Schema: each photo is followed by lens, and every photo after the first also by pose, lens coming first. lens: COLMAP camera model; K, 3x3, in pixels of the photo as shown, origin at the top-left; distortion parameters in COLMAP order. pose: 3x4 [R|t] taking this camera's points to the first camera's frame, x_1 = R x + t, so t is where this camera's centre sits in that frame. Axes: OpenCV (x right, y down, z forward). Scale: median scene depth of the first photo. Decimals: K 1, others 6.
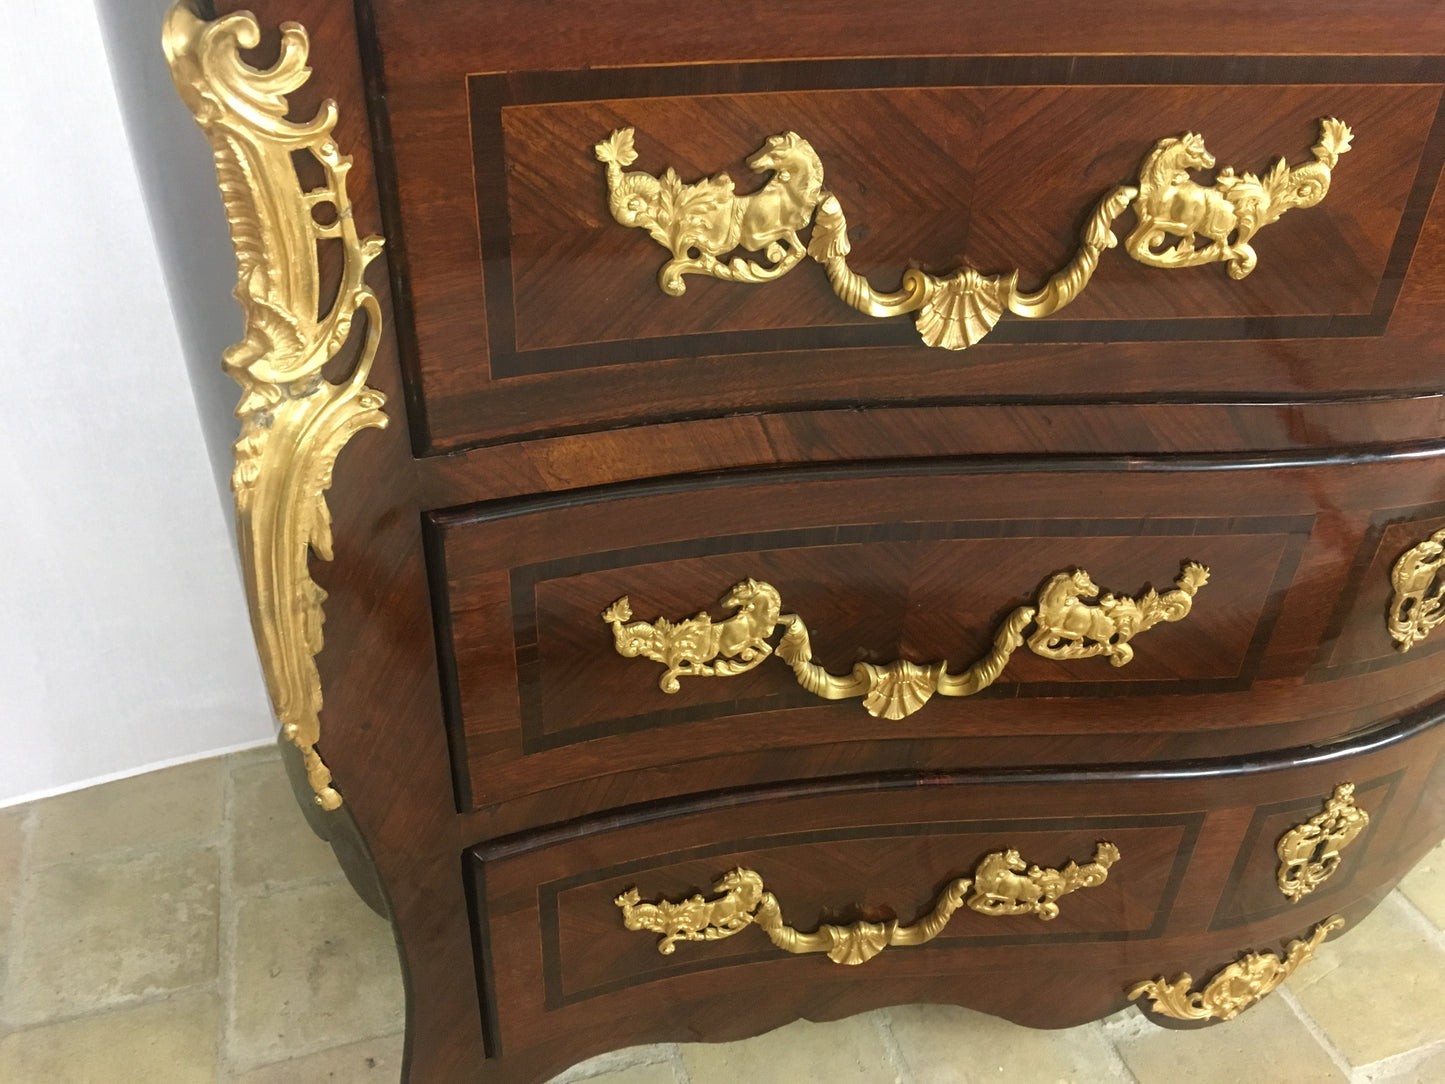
lens RADIAL K [[1236.3, 0, 722.5], [0, 1236.3, 542.0], [0, 0, 1]] dist [0.072054, -0.102763]
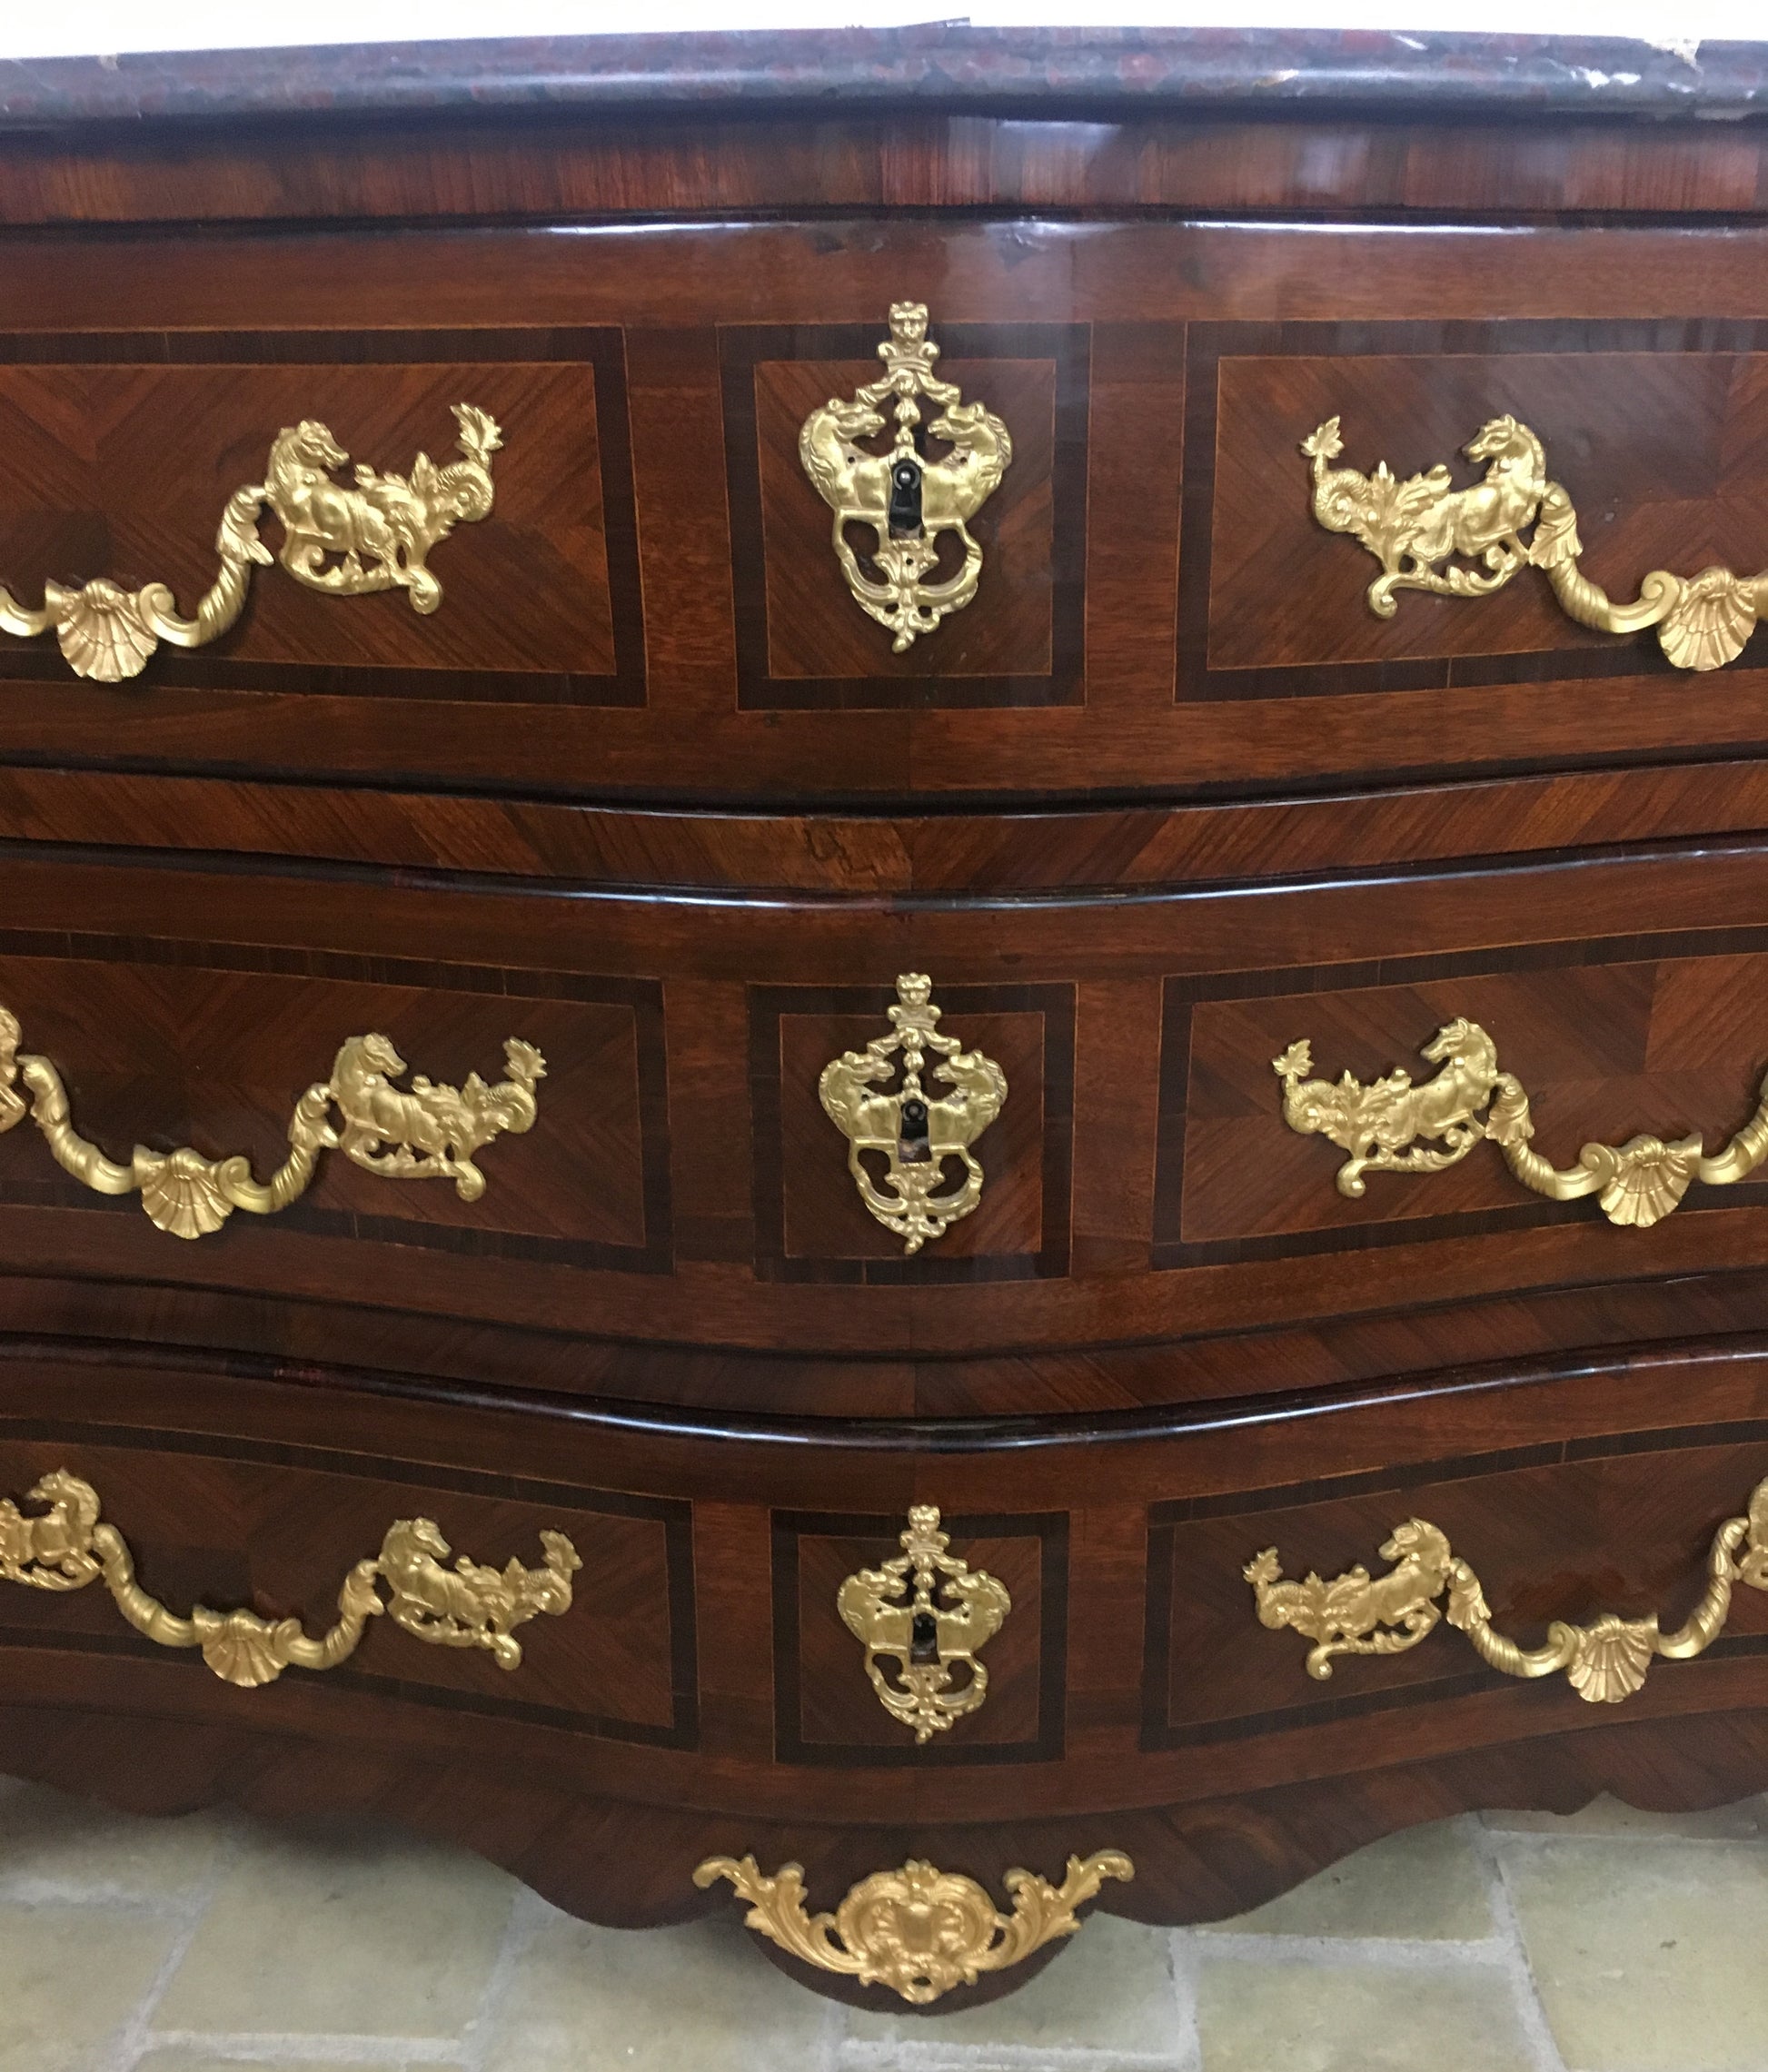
lens RADIAL K [[2033.9, 0, 899.0], [0, 2033.9, 1038.9], [0, 0, 1]] dist [0.063433, -0.085327]
pose [[0.938429, 0.079018, -0.336315, 1.177010], [-0.168684, 0.954361, -0.246457, 0.325062], [0.301491, 0.288013, 0.908929, -0.016739]]
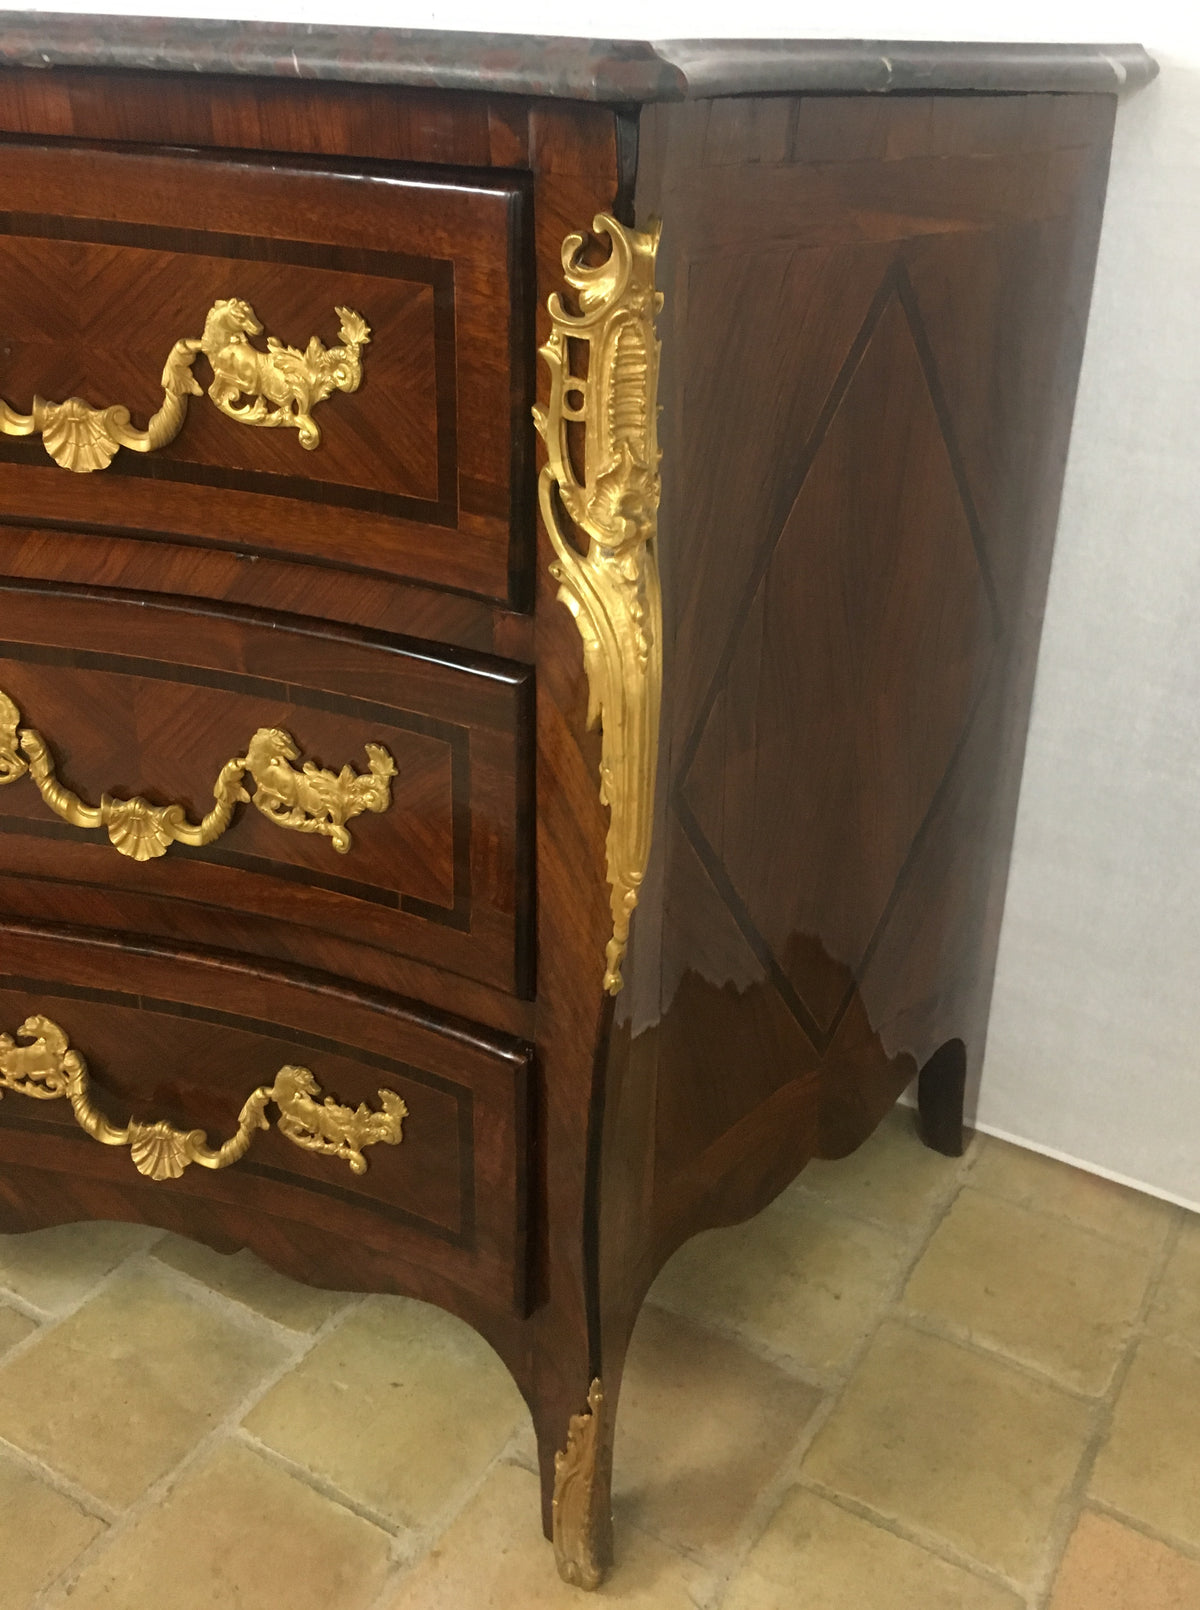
lens RADIAL K [[1511.4, 0, 659.5], [0, 1511.4, 732.4], [0, 0, 1]] dist [0.066767, -0.087728]
pose [[0.685054, 0.305279, -0.661442, 2.570009], [-0.432571, 0.901026, -0.032157, -0.312310], [0.586160, 0.308151, 0.749306, 0.662042]]
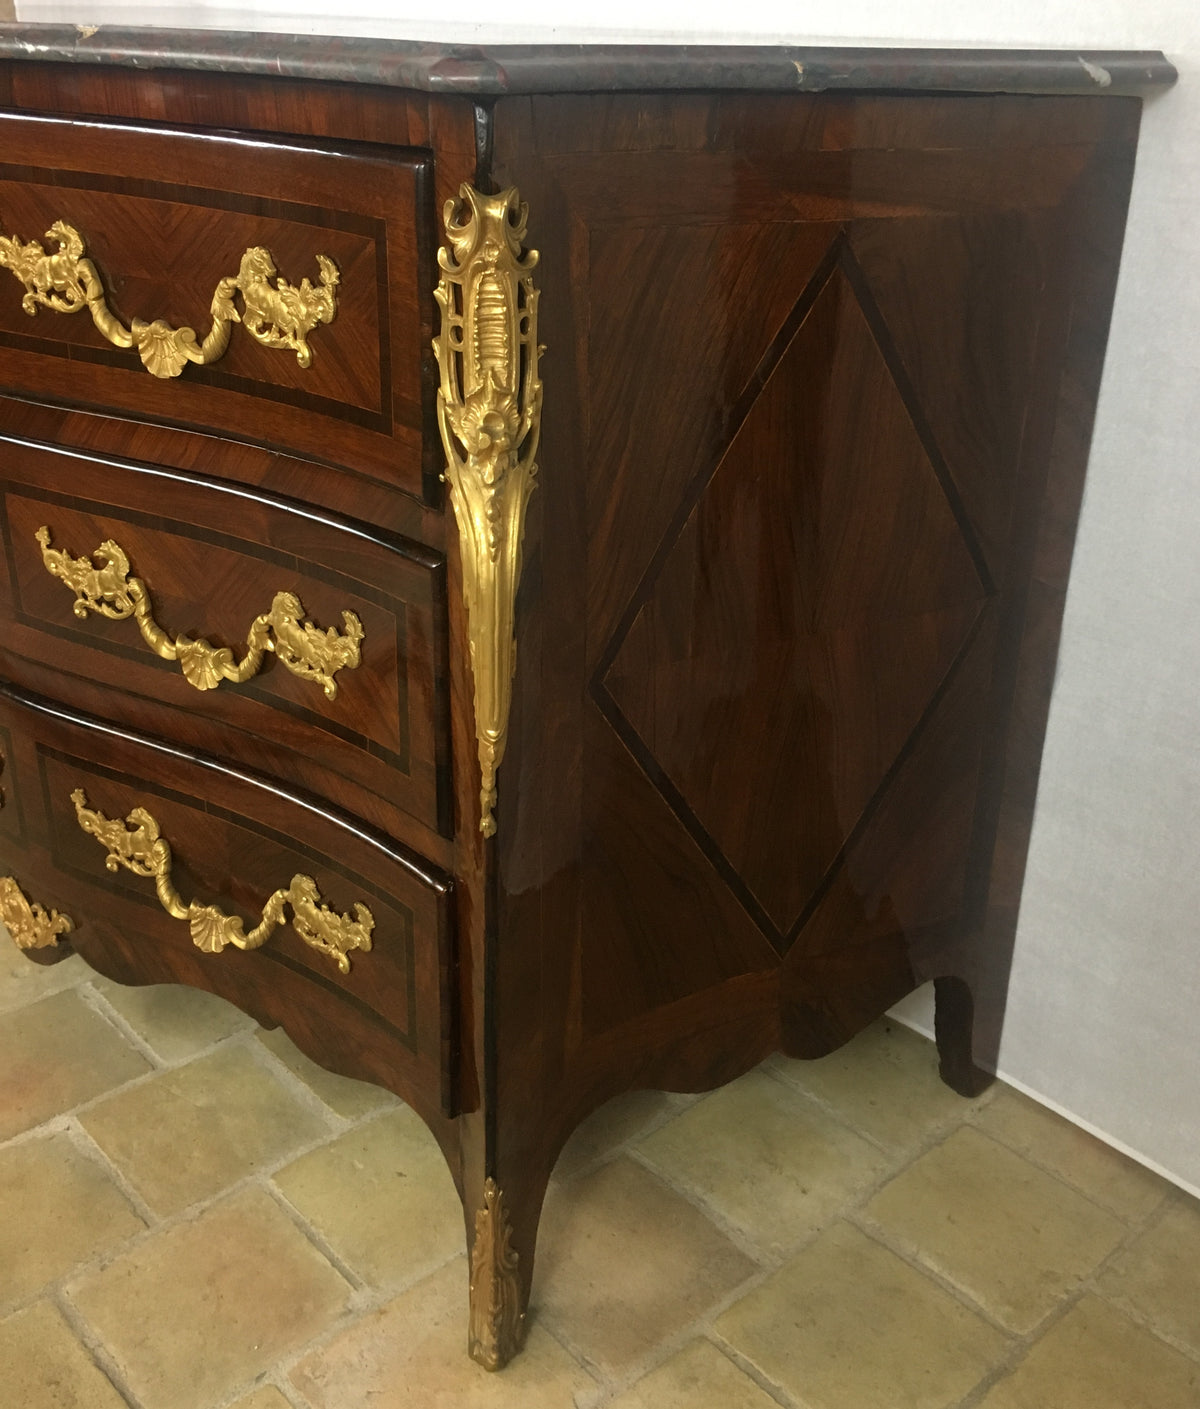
lens RADIAL K [[1418.7, 0, 619.1], [0, 1418.7, 649.6], [0, 0, 1]] dist [0.073095, -0.092141]
pose [[0.435992, 0.346240, -0.830680, 2.975540], [-0.530629, 0.844415, 0.073459, -0.484026], [0.726873, 0.408756, 0.551883, 0.913844]]
